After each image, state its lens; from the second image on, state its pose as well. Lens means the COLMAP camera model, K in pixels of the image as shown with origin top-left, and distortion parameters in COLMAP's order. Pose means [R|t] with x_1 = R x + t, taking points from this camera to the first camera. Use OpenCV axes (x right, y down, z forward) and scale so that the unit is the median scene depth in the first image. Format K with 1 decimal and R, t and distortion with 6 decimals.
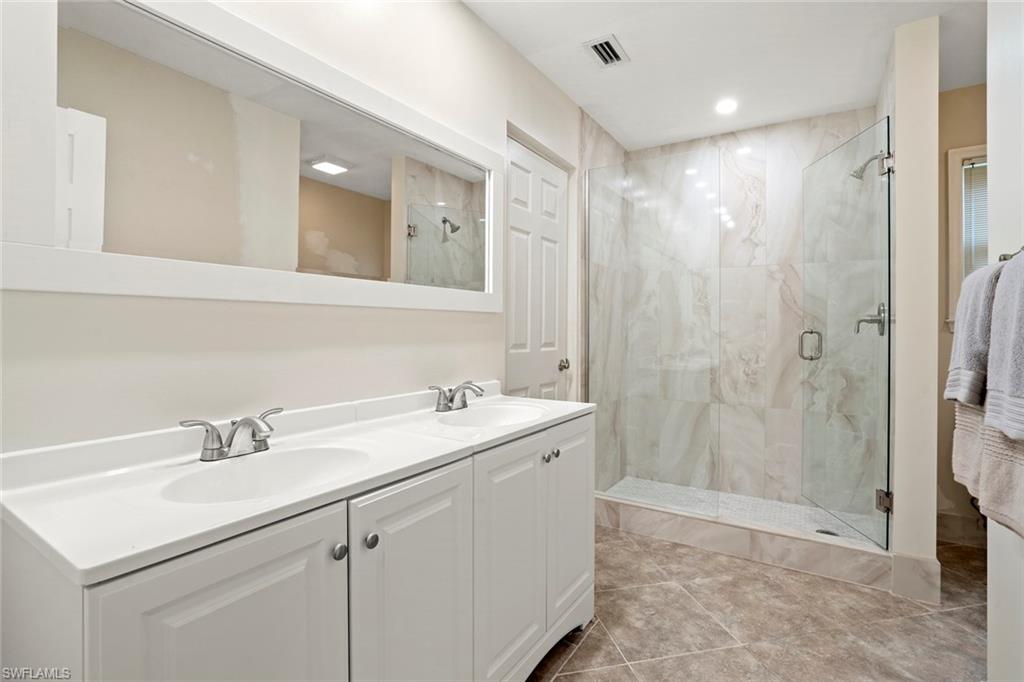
lens RADIAL K [[489.5, 0, 515.9], [0, 489.5, 327.1], [0, 0, 1]] dist [-0.045242, 0.000478]
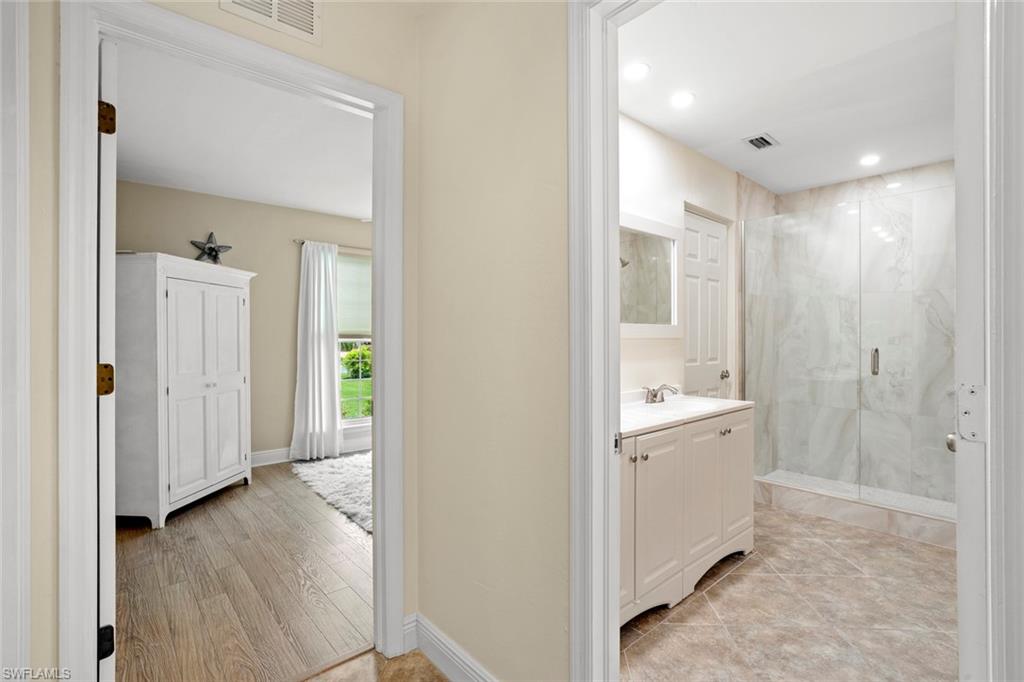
lens RADIAL K [[489.9, 0, 513.8], [0, 489.9, 333.9], [0, 0, 1]] dist [-0.046480, 0.028703]
pose [[0.961671, -0.004178, -0.274173, -0.090504], [0.003993, 0.999991, -0.001233, -0.033018], [0.274175, 0.000091, 0.961680, -0.413326]]
